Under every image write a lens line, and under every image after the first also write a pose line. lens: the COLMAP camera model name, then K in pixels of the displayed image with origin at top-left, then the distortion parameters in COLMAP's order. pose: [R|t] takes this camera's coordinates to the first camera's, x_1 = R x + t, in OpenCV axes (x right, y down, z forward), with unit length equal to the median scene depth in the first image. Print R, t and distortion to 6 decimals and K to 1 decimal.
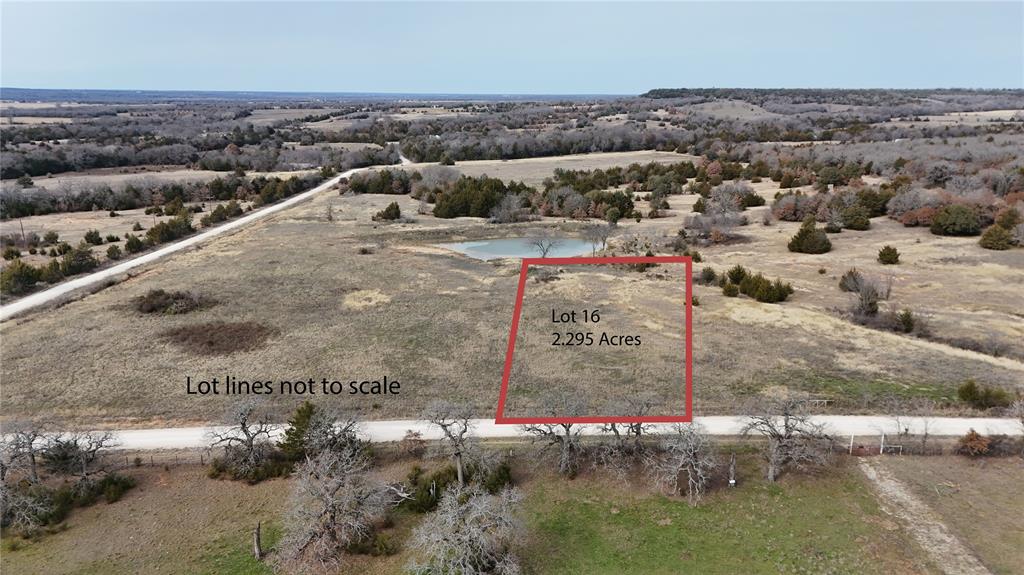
lens RADIAL K [[748.5, 0, 512.0], [0, 748.5, 287.5], [0, 0, 1]] dist [0.083916, -0.075643]
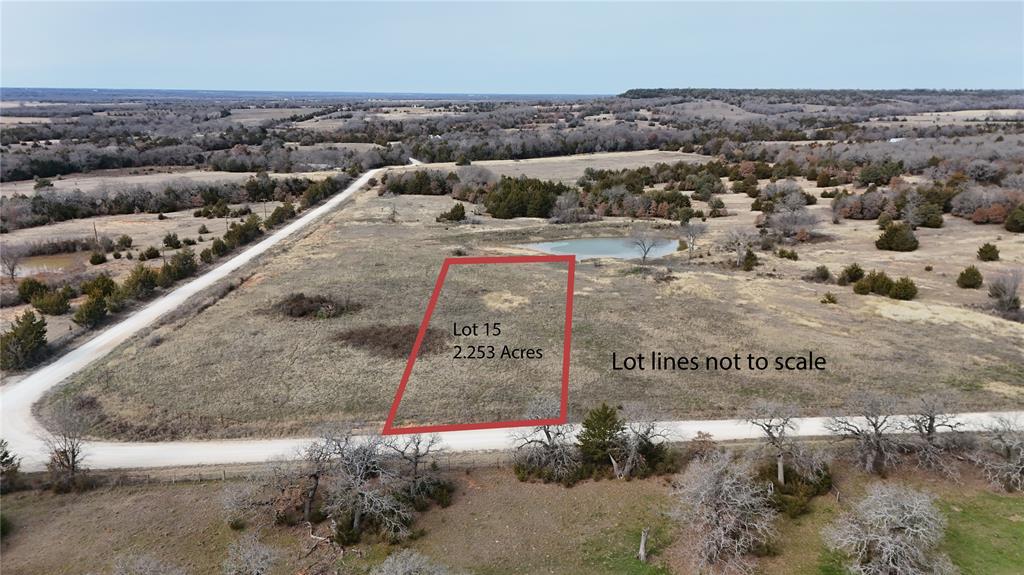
lens RADIAL K [[748.5, 0, 512.0], [0, 748.5, 287.5], [0, 0, 1]] dist [0.083916, -0.075643]
pose [[0.998853, -0.010297, 0.046761, -0.061277], [0.010272, 0.999947, 0.000782, -0.000748], [-0.046766, -0.000301, 0.998906, 0.001127]]
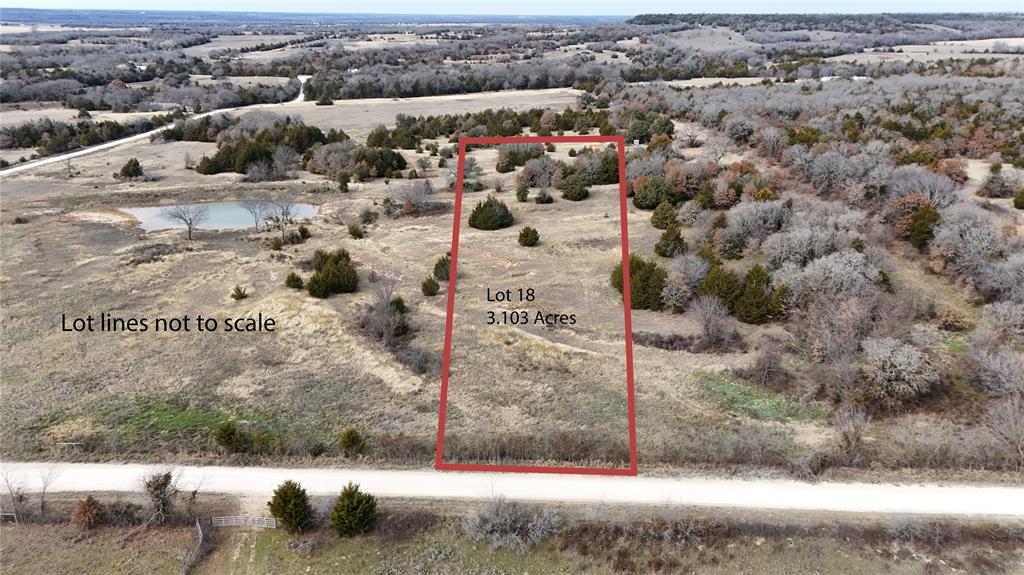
lens RADIAL K [[748.5, 0, 512.0], [0, 748.5, 287.5], [0, 0, 1]] dist [0.083916, -0.075643]
pose [[0.999578, 0.011234, -0.026790, 0.158573], [-0.008646, 0.995454, 0.094851, -0.021295], [0.027734, -0.094580, 0.995131, 0.018773]]
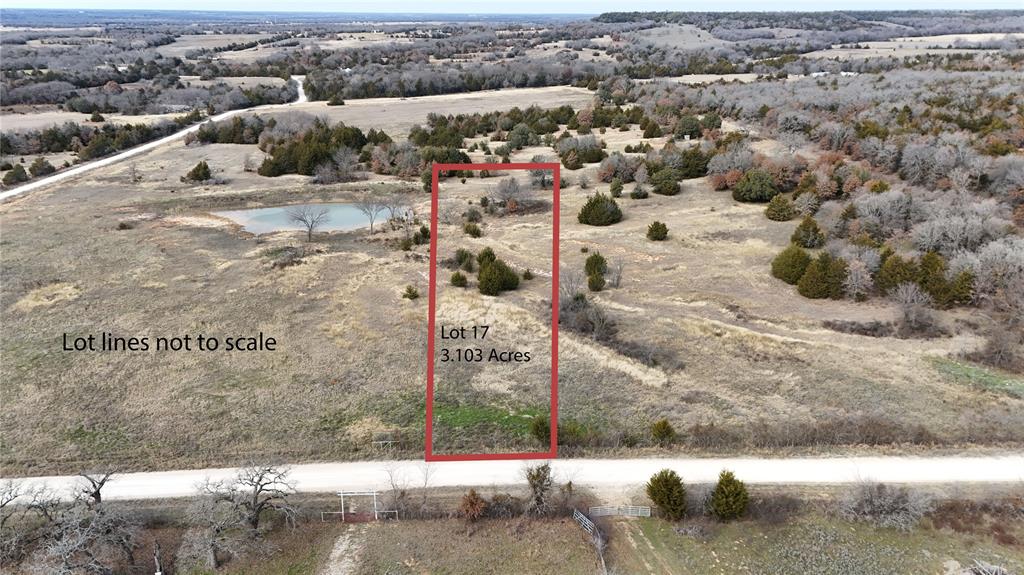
lens RADIAL K [[748.5, 0, 512.0], [0, 748.5, 287.5], [0, 0, 1]] dist [0.083916, -0.075643]
pose [[0.999327, -0.013933, 0.033944, 0.087674], [0.010588, 0.995249, 0.096781, -0.020583], [-0.035131, -0.096357, 0.994727, 0.016098]]
